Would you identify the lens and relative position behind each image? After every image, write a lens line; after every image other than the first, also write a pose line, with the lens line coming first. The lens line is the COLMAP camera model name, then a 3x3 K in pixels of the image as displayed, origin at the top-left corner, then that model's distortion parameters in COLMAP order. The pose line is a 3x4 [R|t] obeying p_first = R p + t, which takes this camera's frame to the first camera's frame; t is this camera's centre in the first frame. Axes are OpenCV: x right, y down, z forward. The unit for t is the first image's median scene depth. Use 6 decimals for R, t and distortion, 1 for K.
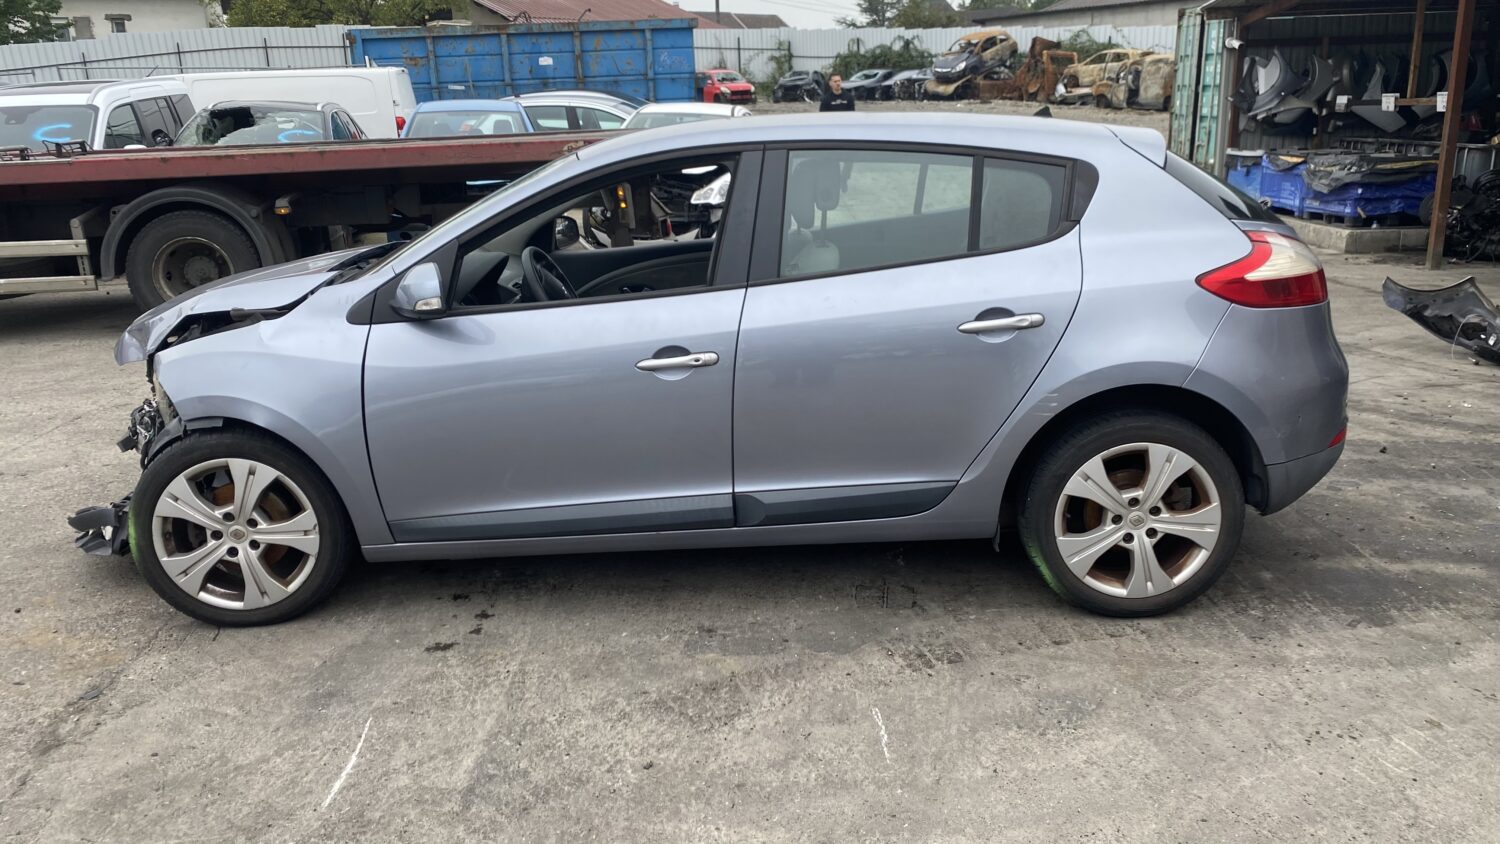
lens RADIAL K [[1144.8, 0, 761.0], [0, 1144.8, 435.4], [0, 0, 1]] dist [0.015300, -0.013184]
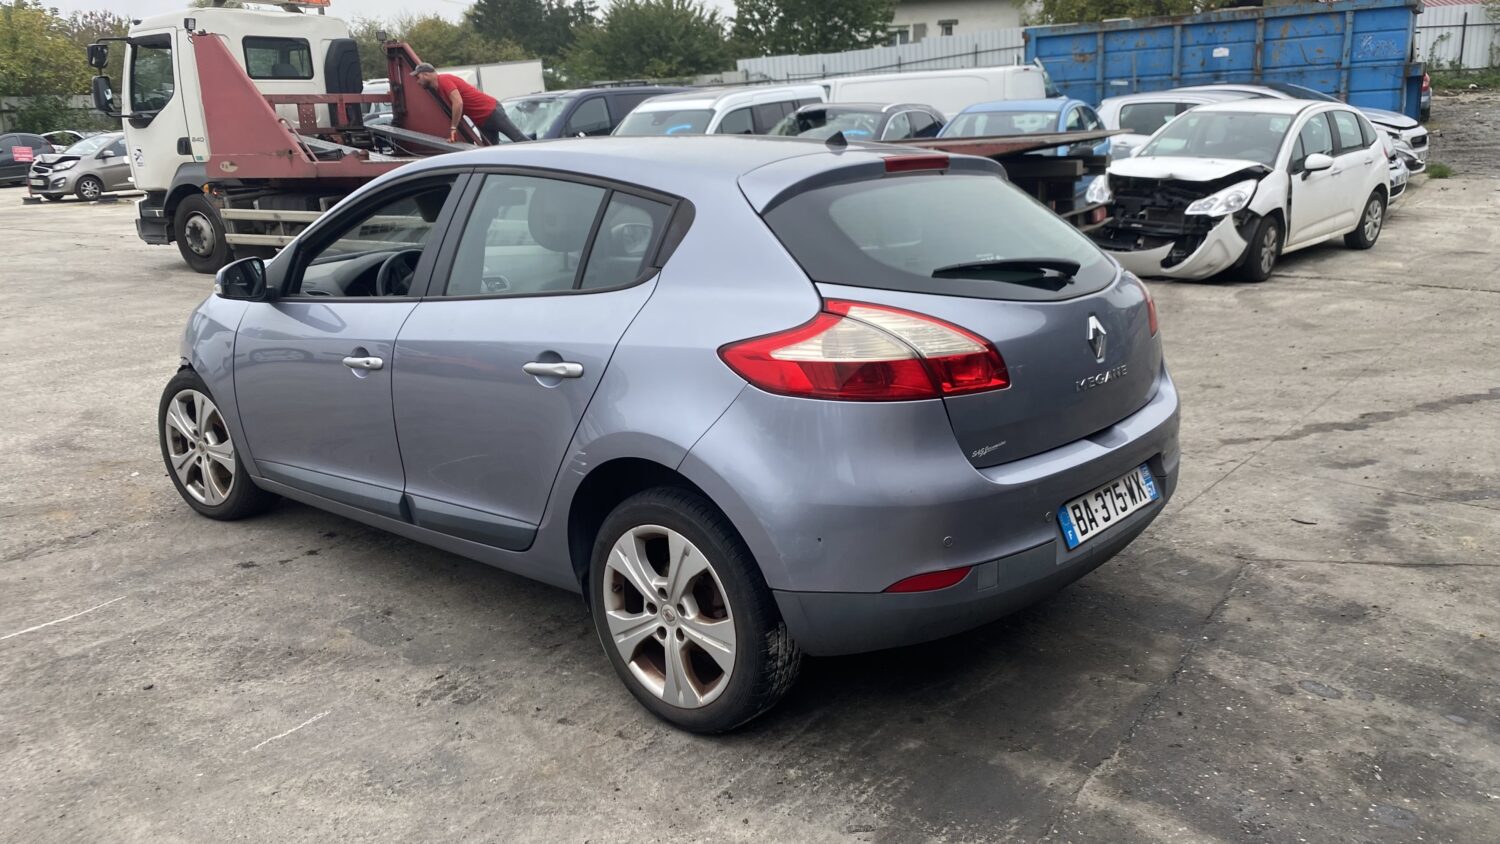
lens RADIAL K [[1144.8, 0, 787.8], [0, 1144.8, 434.2], [0, 0, 1]] dist [0.015300, -0.013184]
pose [[0.771597, 0.170420, -0.612859, 0.187072], [-0.165470, 0.984050, 0.065310, -0.027343], [0.614214, 0.051017, 0.787489, 0.075313]]
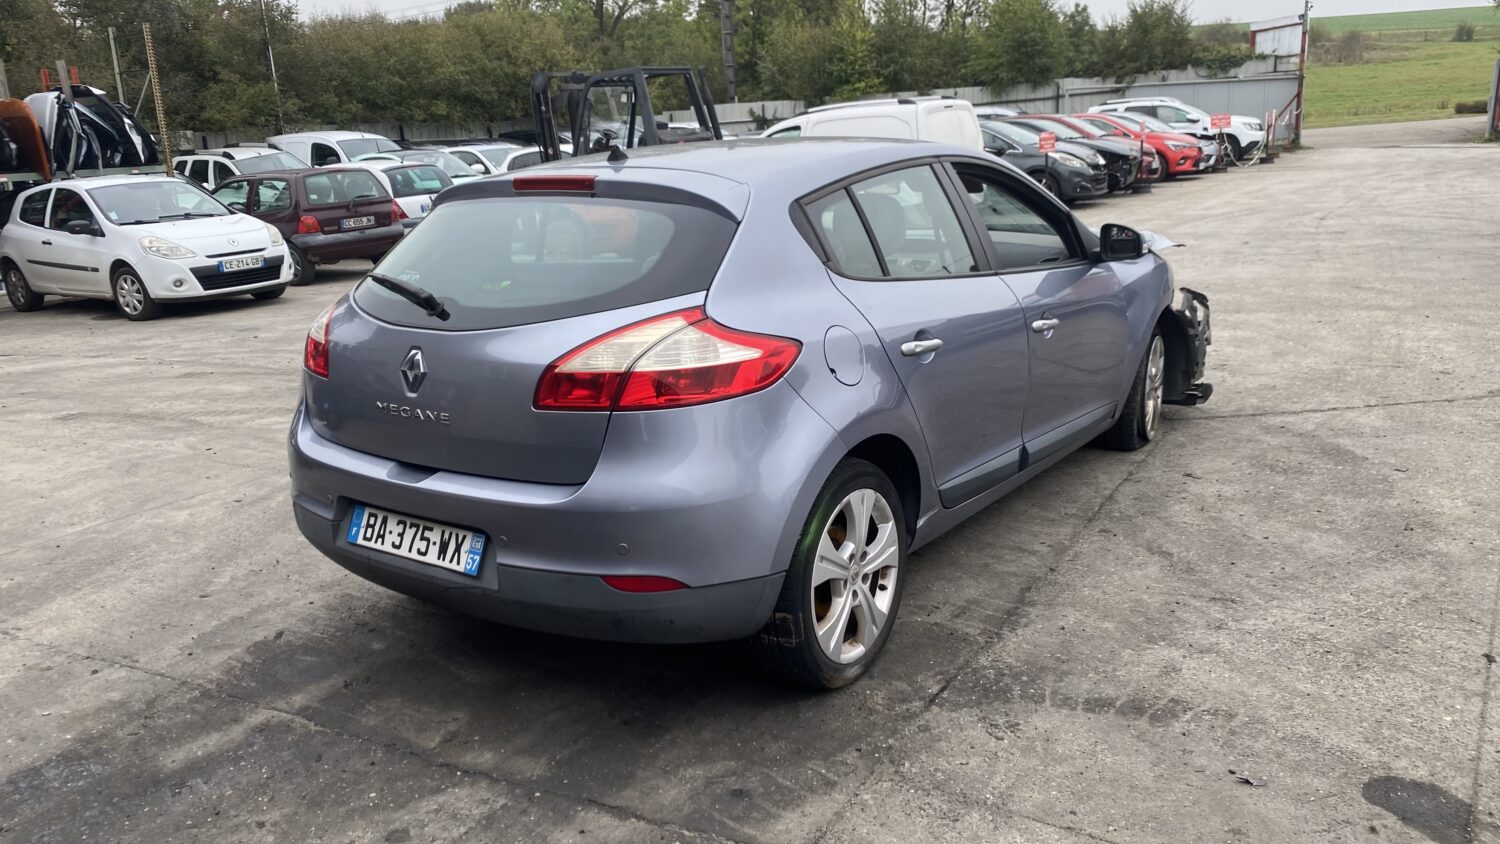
lens RADIAL K [[1144.8, 0, 751.4], [0, 1144.8, 423.3], [0, 0, 1]] dist [0.015300, -0.013184]
pose [[-0.554948, 0.255165, -0.791785, 0.226599], [-0.161945, 0.900450, 0.403688, -0.112811], [0.815969, 0.352252, -0.458380, 0.376434]]
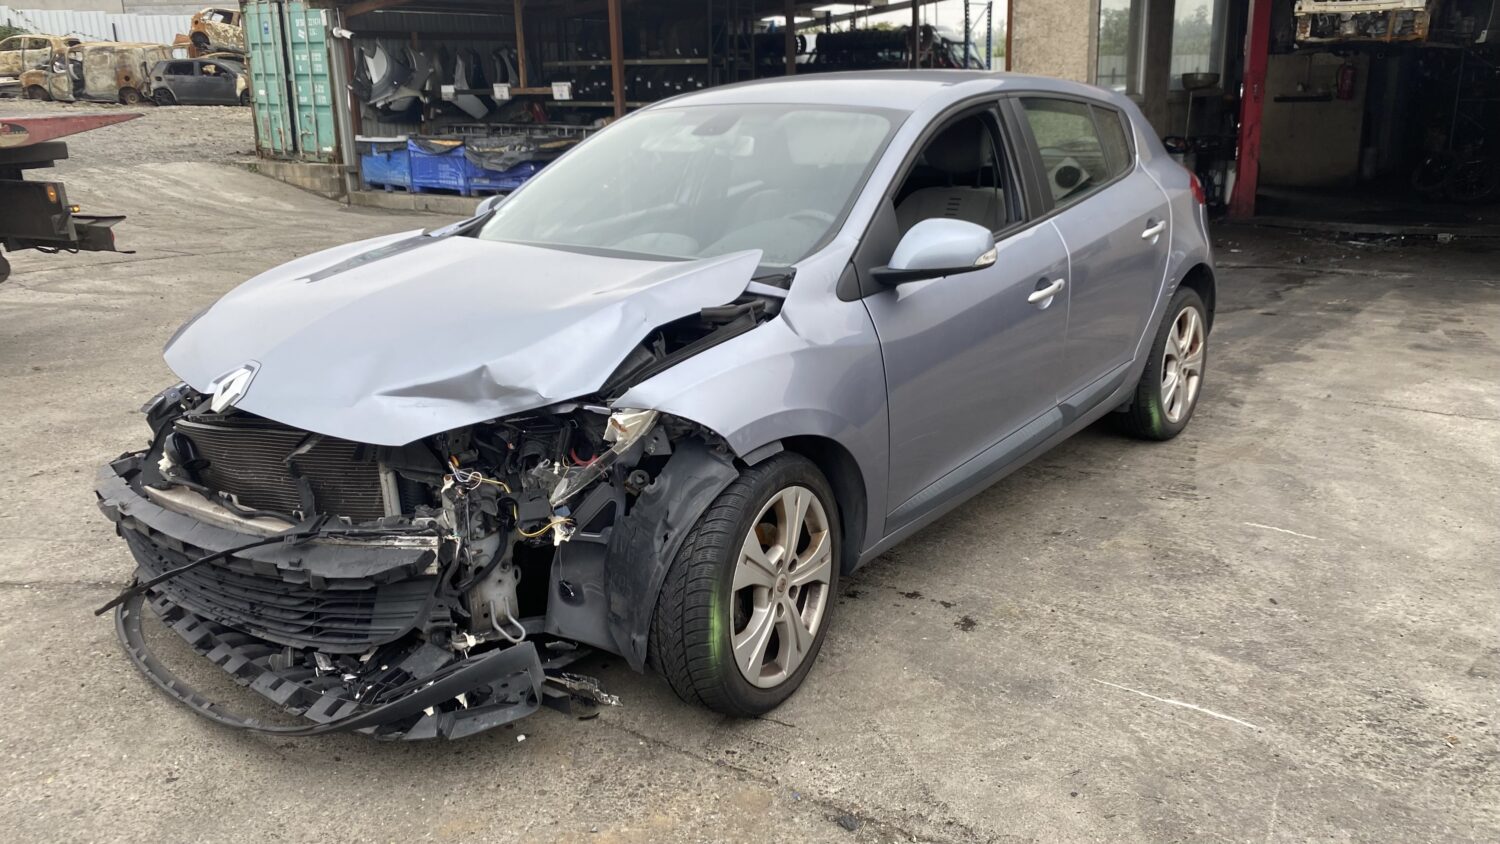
lens RADIAL K [[1144.8, 0, 751.8], [0, 1144.8, 417.6], [0, 0, 1]] dist [0.015300, -0.013184]
pose [[0.613663, -0.208410, 0.761566, -0.219221], [0.217675, 0.971812, 0.090546, -0.021416], [-0.758970, 0.110209, 0.641731, 0.104104]]
